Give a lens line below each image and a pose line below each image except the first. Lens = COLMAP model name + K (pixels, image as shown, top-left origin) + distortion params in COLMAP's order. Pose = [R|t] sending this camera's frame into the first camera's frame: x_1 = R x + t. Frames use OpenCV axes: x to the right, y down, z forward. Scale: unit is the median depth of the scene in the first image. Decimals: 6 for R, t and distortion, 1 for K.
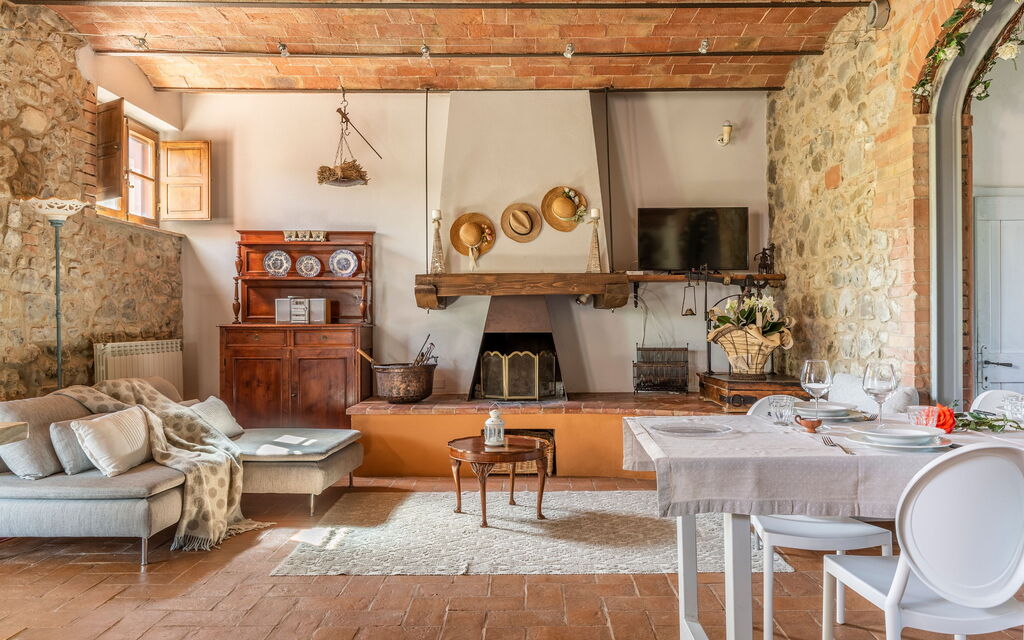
lens RADIAL K [[767.9, 0, 514.6], [0, 767.9, 318.2], [0, 0, 1]] dist [0.013063, 0.002826]
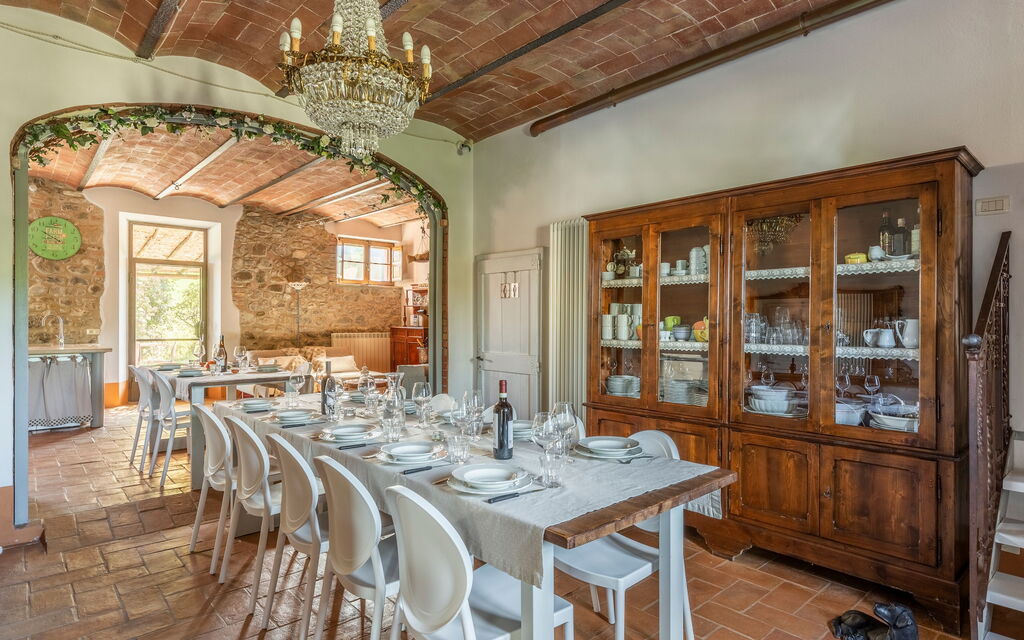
lens RADIAL K [[556.2, 0, 515.5], [0, 556.2, 322.9], [0, 0, 1]] dist [0.002769, 0.000489]
pose [[0.683303, 0.016145, -0.729956, 1.295619], [-0.013580, 0.999864, 0.009403, -0.027747], [0.730008, 0.003488, 0.683429, 0.155746]]
